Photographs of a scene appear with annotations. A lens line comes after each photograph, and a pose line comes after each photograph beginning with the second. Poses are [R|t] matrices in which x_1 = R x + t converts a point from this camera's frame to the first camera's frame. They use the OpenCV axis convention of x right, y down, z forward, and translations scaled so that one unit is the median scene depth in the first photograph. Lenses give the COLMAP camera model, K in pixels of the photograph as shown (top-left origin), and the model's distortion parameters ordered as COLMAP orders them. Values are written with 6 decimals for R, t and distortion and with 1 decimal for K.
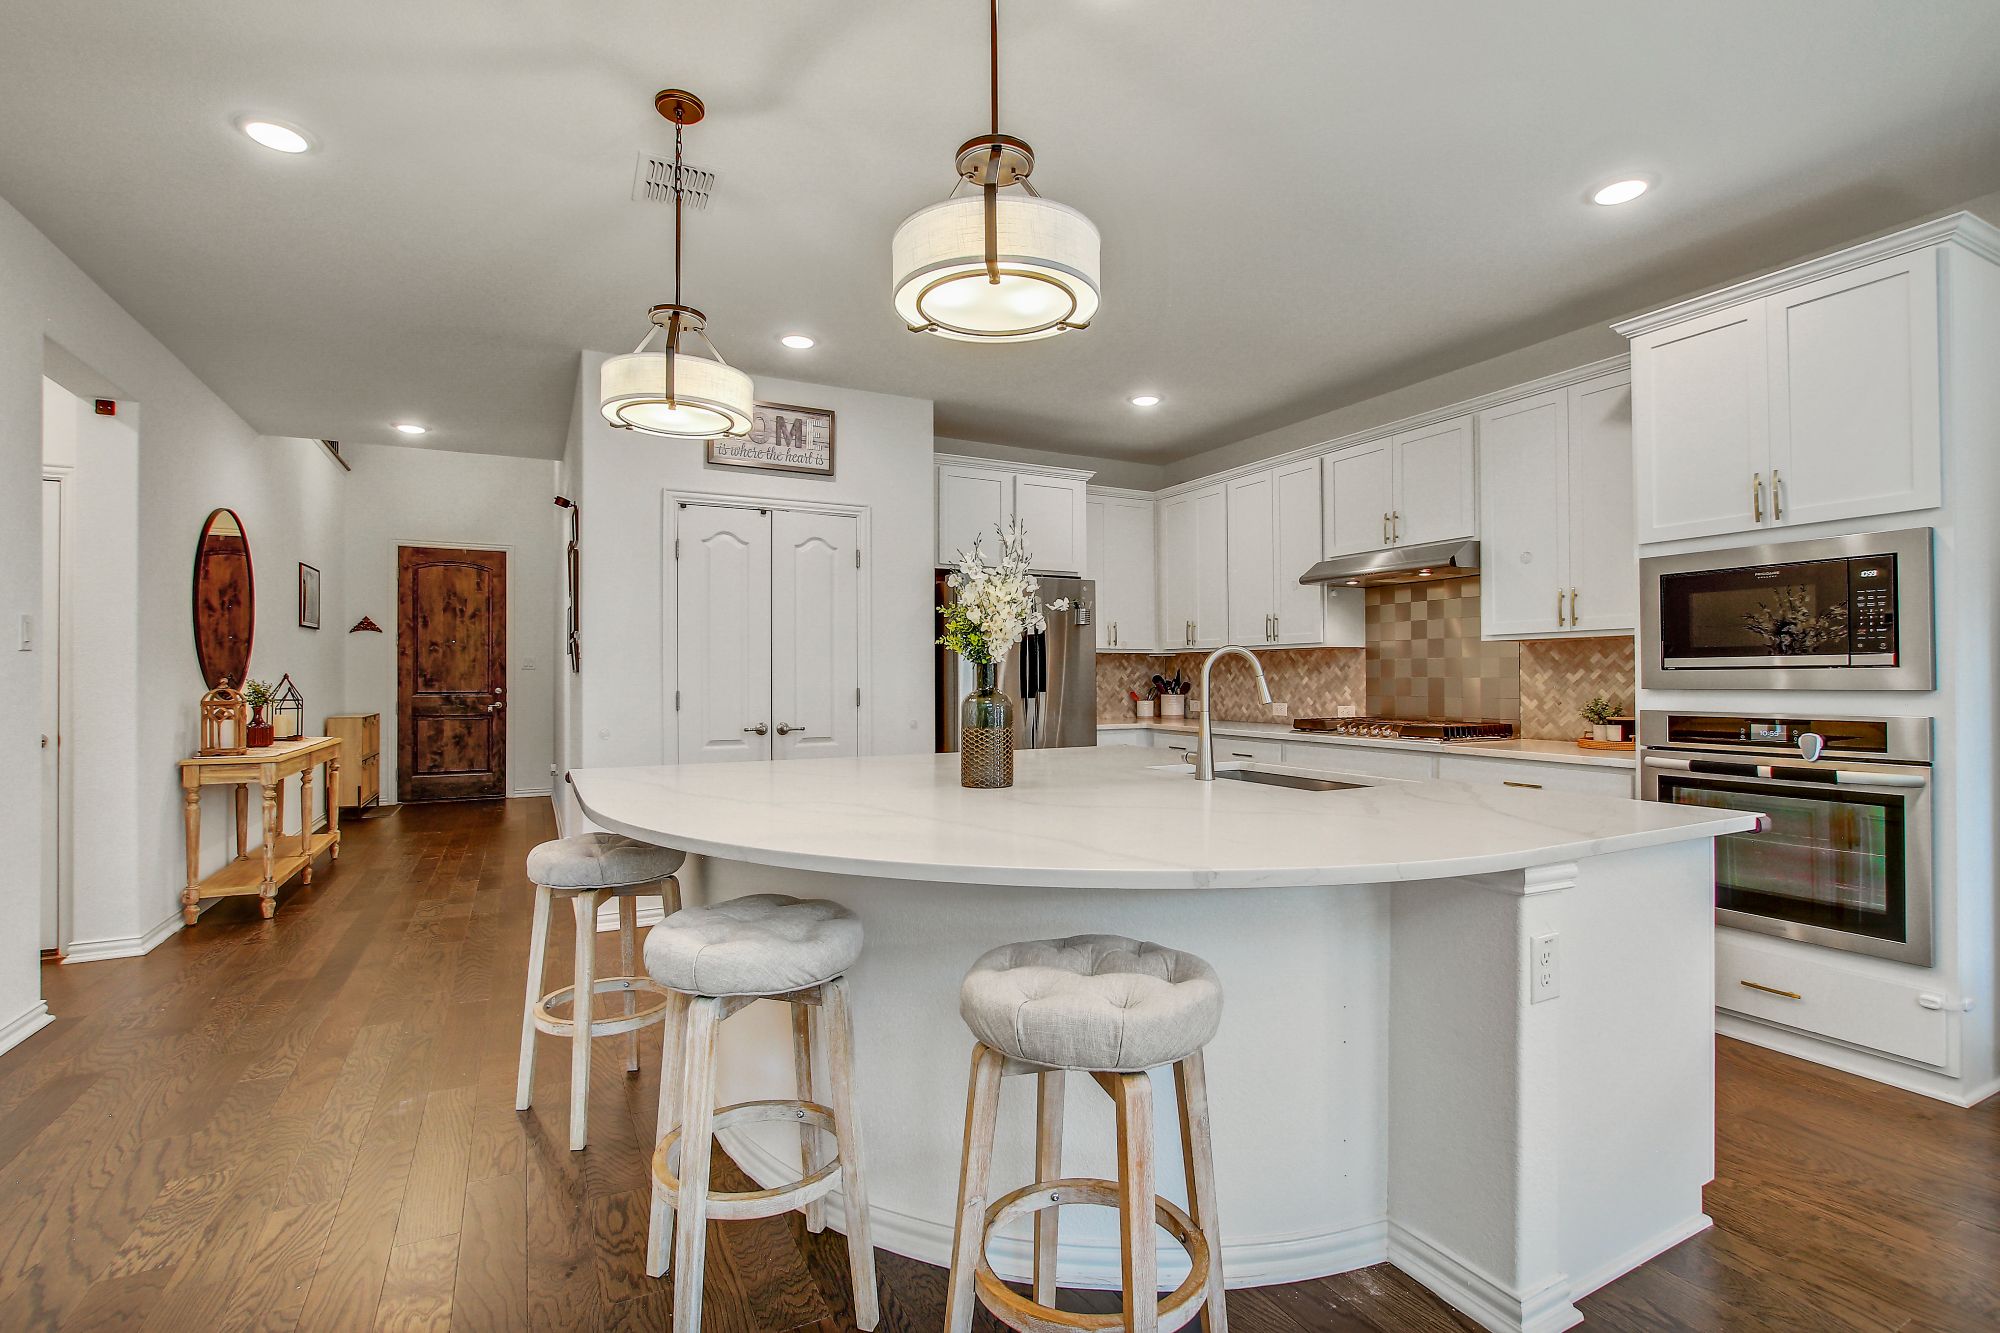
lens RADIAL K [[917.4, 0, 997.9], [0, 917.4, 668.7], [0, 0, 1]] dist [-0.019161, 0.003909]
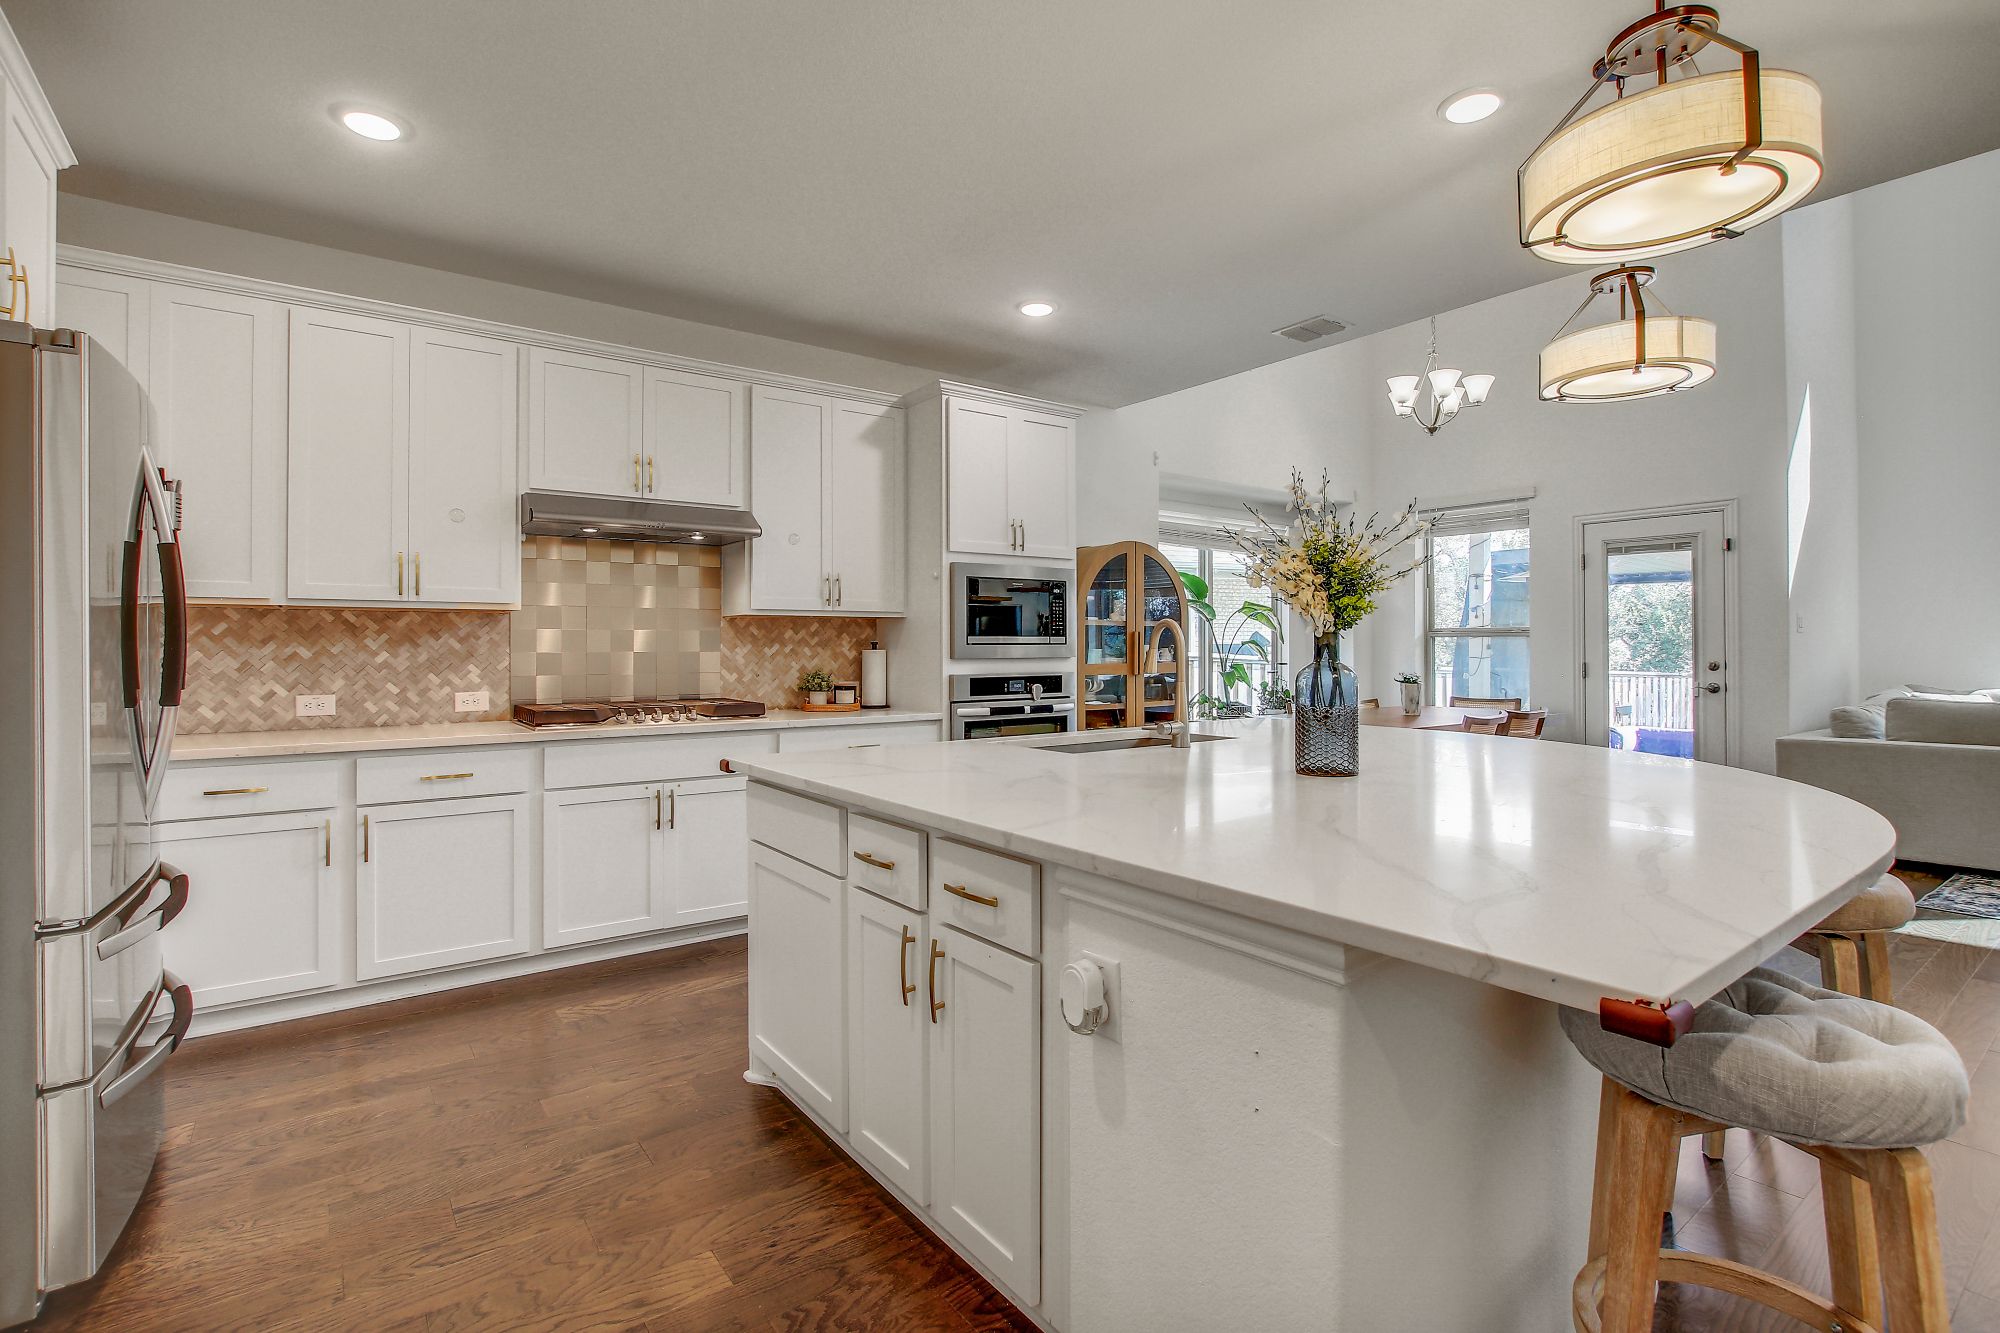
lens RADIAL K [[917.4, 0, 996.2], [0, 917.4, 642.5], [0, 0, 1]] dist [-0.019161, 0.003909]
pose [[-0.161161, 0.010067, 0.986877, -0.490032], [-0.005215, 0.999925, -0.011052, 0.009490], [-0.986914, -0.006927, -0.161096, 0.883174]]
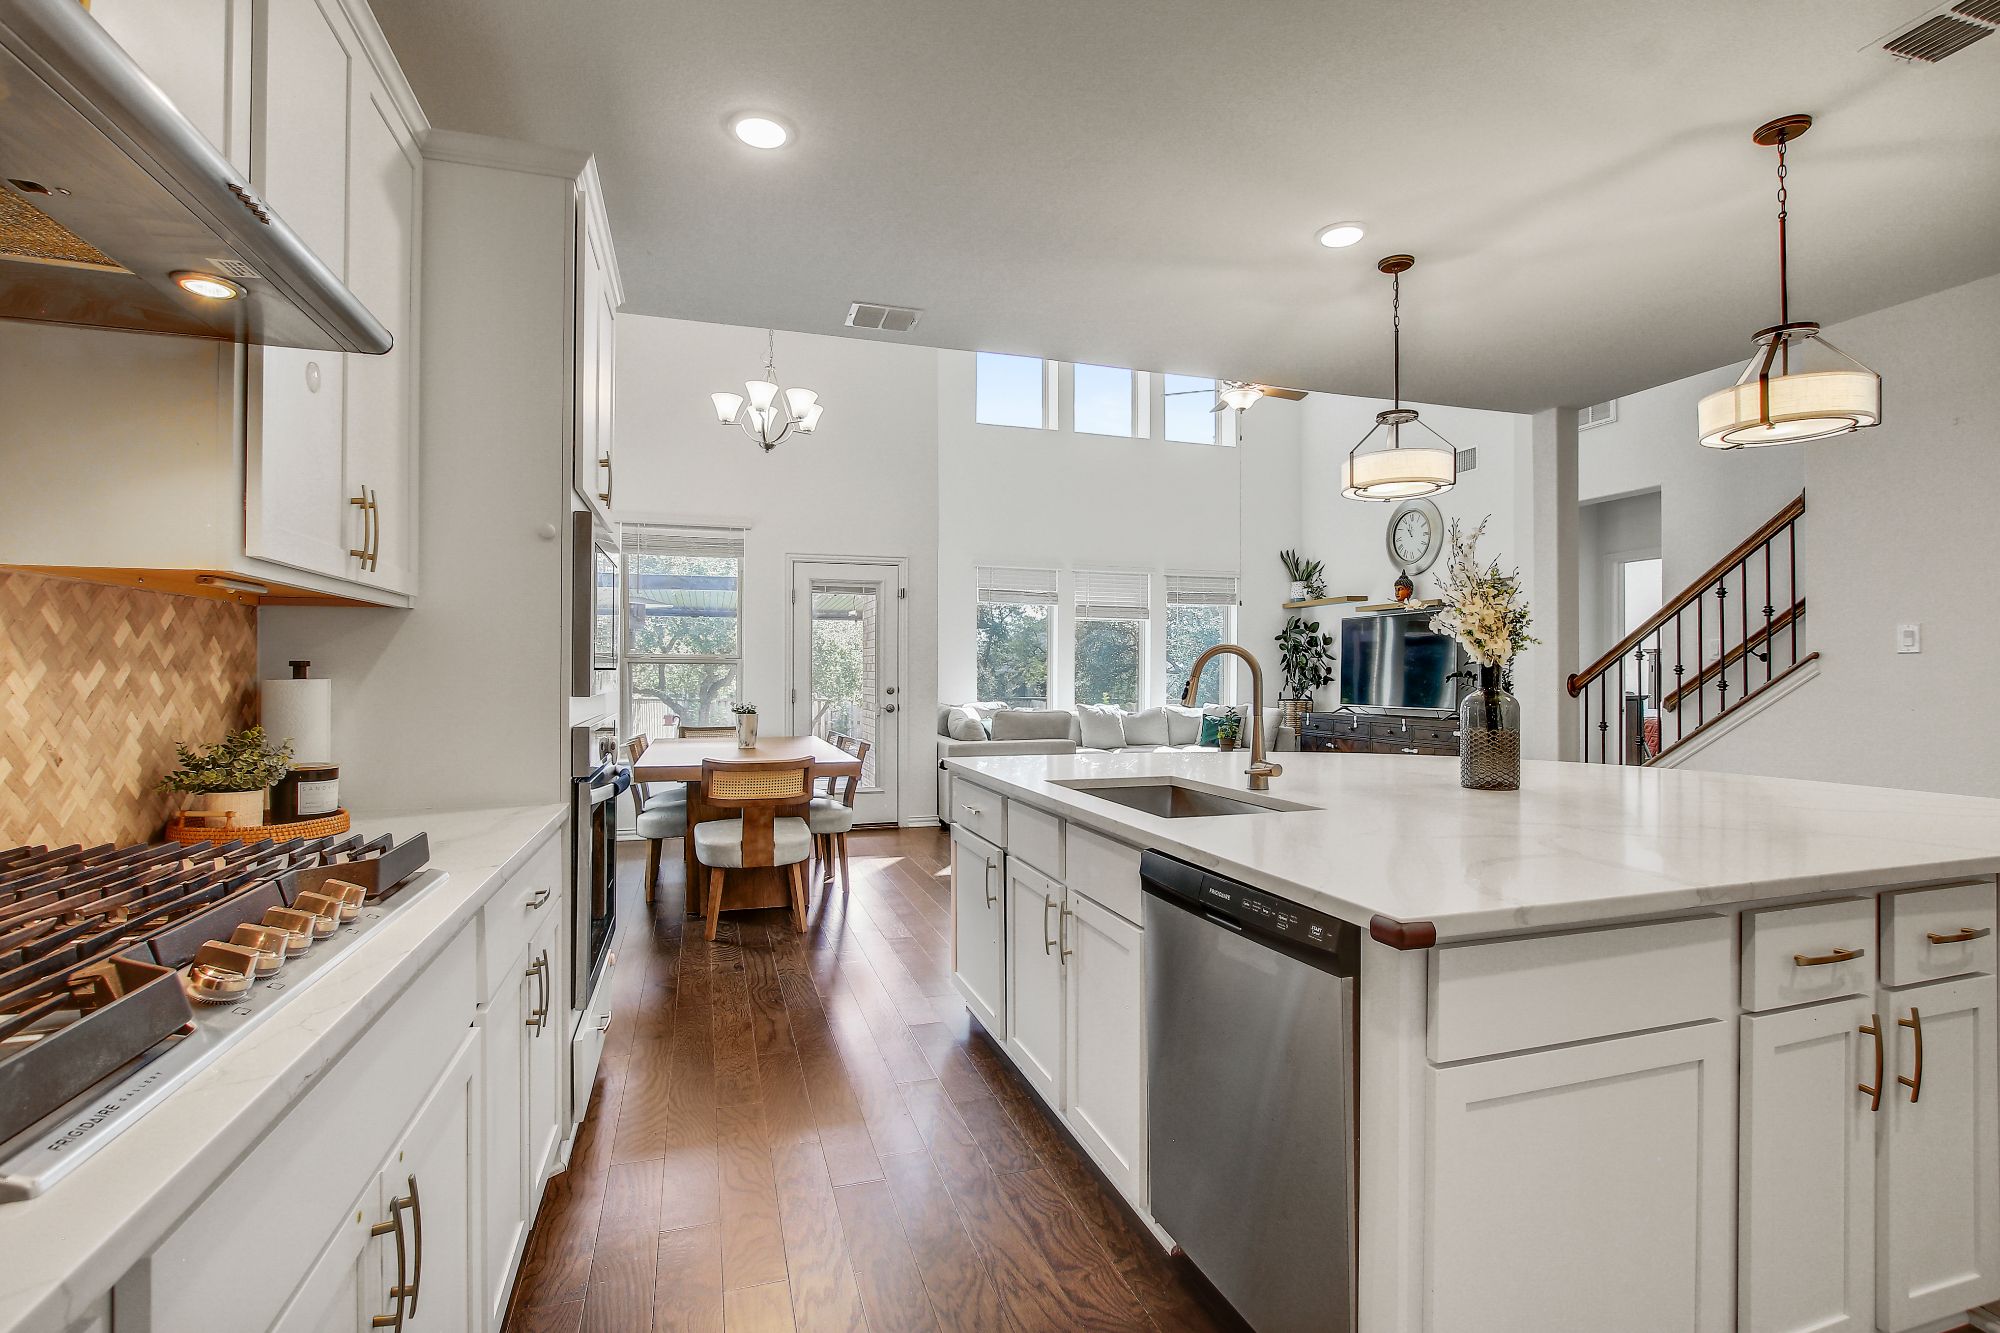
lens RADIAL K [[917.4, 0, 999.0], [0, 917.4, 674.6], [0, 0, 1]] dist [-0.019161, 0.003909]
pose [[-0.986107, 0.001574, 0.166102, 0.211425], [0.000223, 0.999967, -0.008153, 0.008399], [-0.166109, -0.008003, -0.986075, 1.254748]]
